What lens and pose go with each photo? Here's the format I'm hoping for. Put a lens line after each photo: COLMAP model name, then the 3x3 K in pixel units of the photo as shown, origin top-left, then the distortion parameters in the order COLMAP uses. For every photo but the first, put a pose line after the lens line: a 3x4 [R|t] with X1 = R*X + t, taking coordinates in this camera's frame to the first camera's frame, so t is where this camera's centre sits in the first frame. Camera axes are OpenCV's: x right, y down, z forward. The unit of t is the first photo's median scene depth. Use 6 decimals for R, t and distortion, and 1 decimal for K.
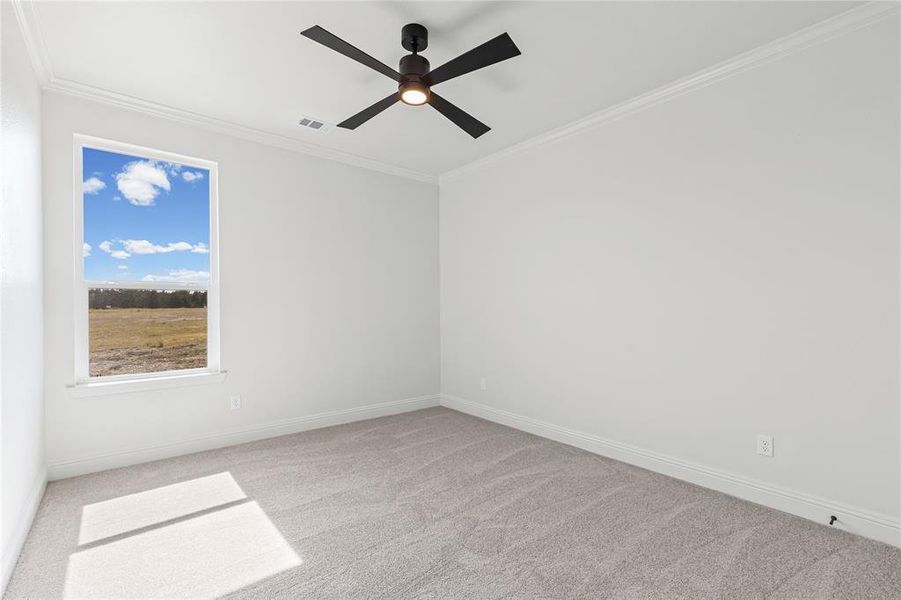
lens RADIAL K [[400.6, 0, 447.0], [0, 400.6, 305.4], [0, 0, 1]] dist [0.012529, -0.000571]
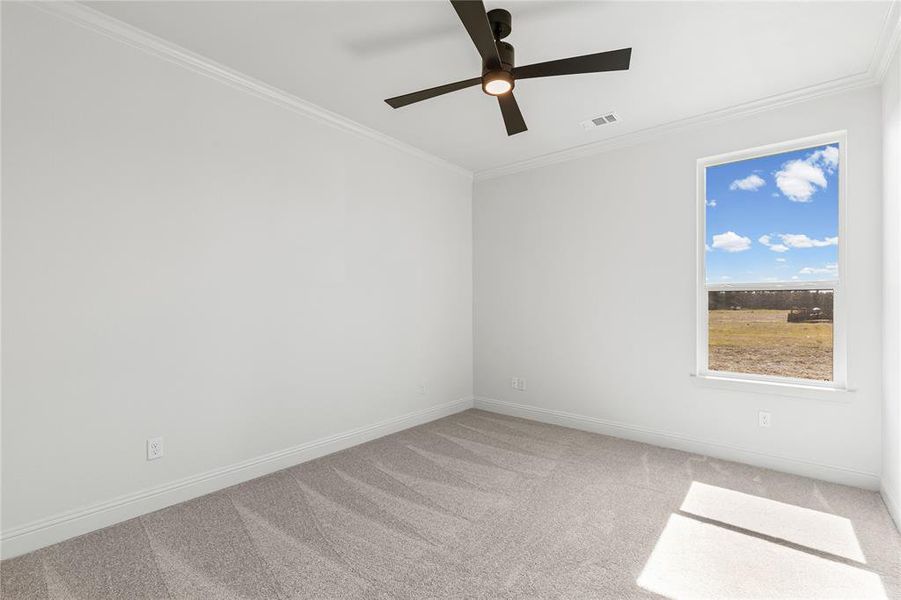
lens RADIAL K [[406.1, 0, 452.0], [0, 406.1, 304.3], [0, 0, 1]] dist [0.010356, -0.000673]
pose [[0.188379, -0.003619, -0.982090, 0.091782], [-0.002302, 0.999989, -0.004126, 0.000252], [0.982094, 0.003038, 0.188368, 0.080422]]
